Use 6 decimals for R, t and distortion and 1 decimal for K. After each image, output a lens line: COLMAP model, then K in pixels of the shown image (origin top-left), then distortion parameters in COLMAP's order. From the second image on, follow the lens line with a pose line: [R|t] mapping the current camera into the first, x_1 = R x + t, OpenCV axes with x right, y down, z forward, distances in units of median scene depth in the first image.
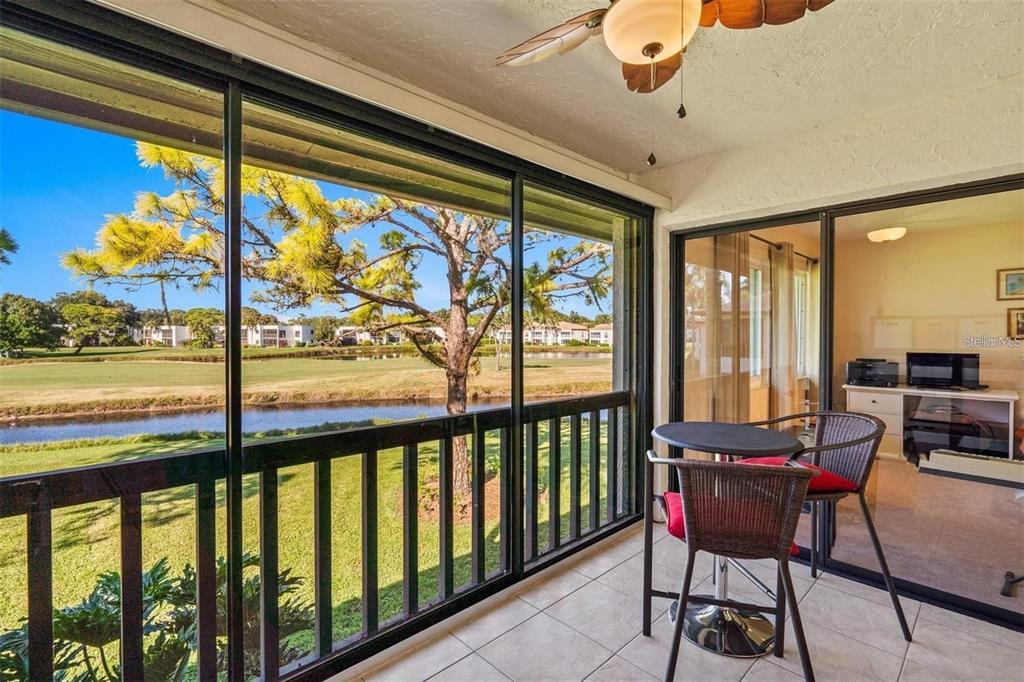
lens RADIAL K [[465.2, 0, 513.0], [0, 465.2, 338.1], [0, 0, 1]] dist [-0.000760, -0.000376]
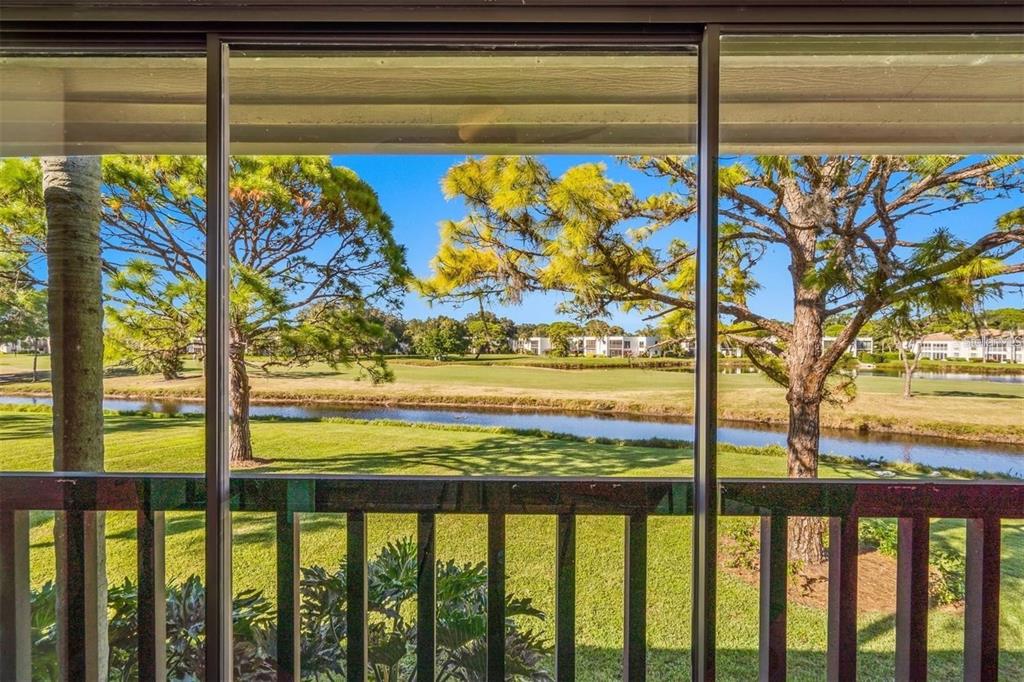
lens RADIAL K [[465.2, 0, 511.0], [0, 465.2, 347.9], [0, 0, 1]] dist [-0.000760, -0.000376]
pose [[0.720386, 0.008349, -0.693523, 0.051963], [-0.010667, 0.999943, 0.000958, -0.000216], [0.693492, 0.006708, 0.720433, 0.120386]]
